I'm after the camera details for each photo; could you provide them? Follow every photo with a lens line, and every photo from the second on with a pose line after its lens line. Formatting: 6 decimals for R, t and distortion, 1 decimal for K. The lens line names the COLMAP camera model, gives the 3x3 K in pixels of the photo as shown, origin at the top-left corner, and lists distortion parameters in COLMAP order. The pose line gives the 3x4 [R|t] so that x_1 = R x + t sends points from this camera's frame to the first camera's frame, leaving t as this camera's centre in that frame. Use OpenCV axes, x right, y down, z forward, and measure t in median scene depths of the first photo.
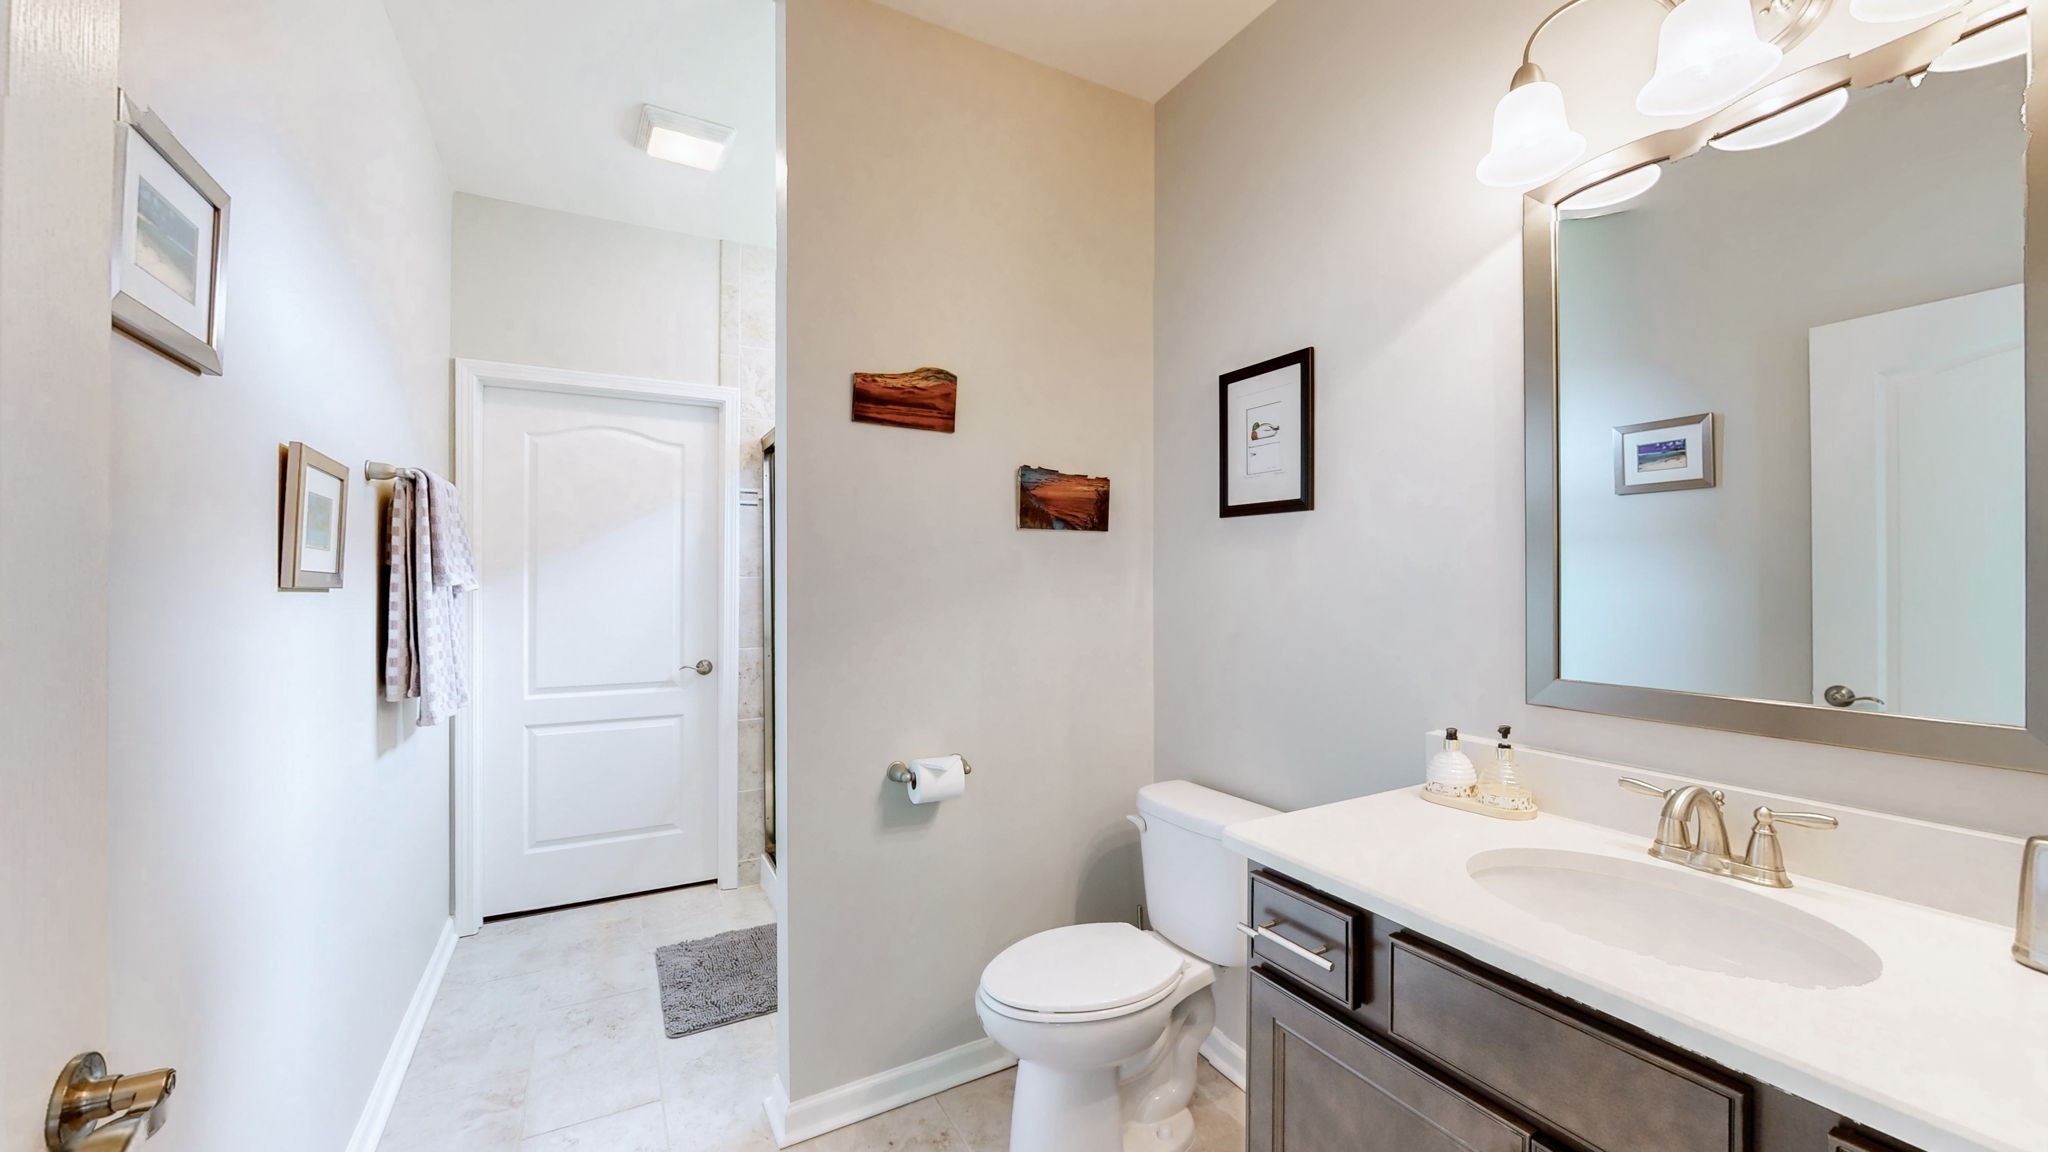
lens RADIAL K [[792.5, 0, 1025.3], [0, 792.5, 569.9], [0, 0, 1]] dist [-0.003216, -0.000093]
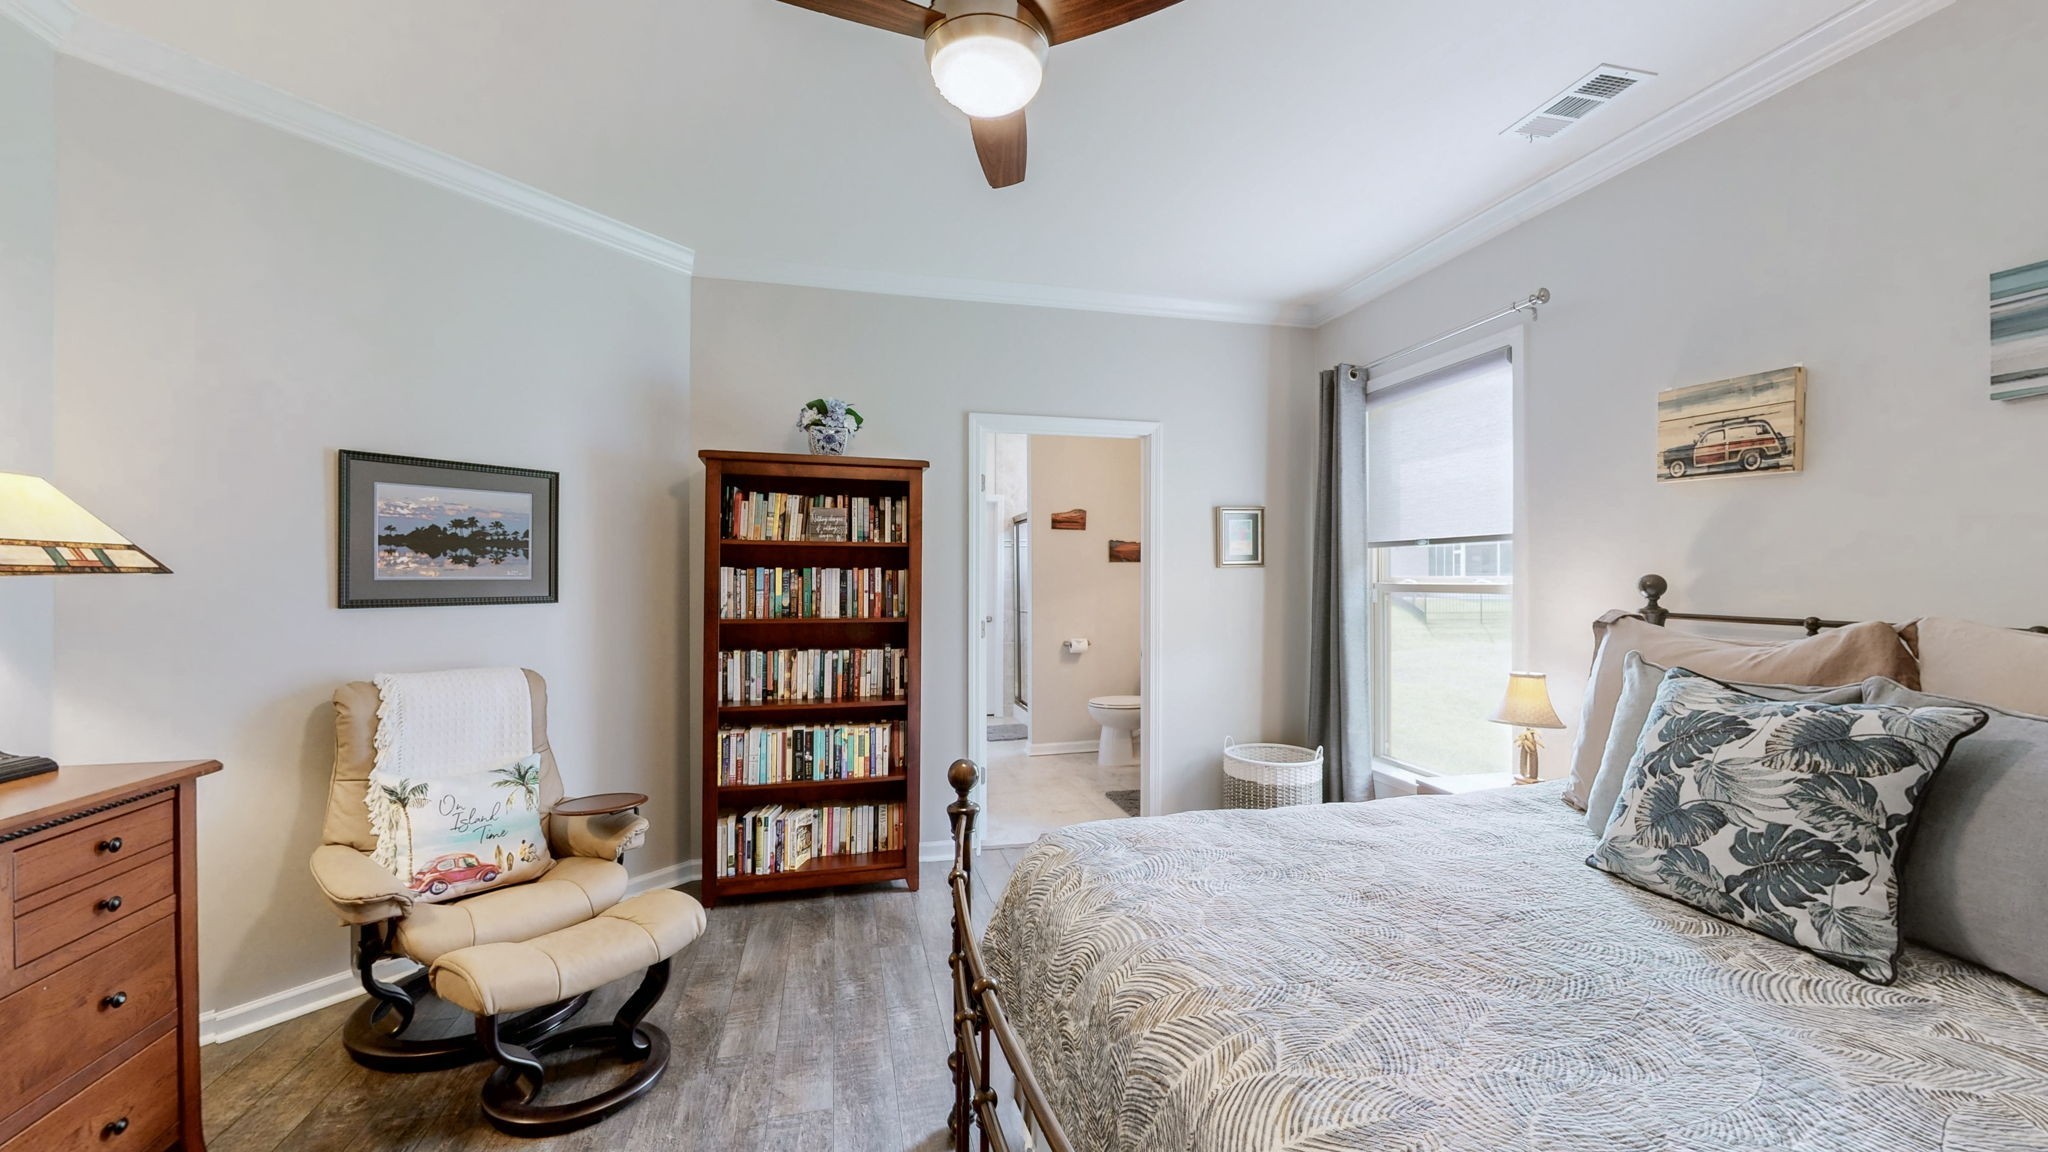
lens RADIAL K [[792.5, 0, 1025.6], [0, 792.5, 574.6], [0, 0, 1]] dist [-0.003216, -0.000093]
pose [[0.966441, -0.006567, -0.256805, 0.445836], [0.007162, 0.999973, 0.001383, -0.011931], [0.256789, -0.003175, 0.966462, -1.888522]]
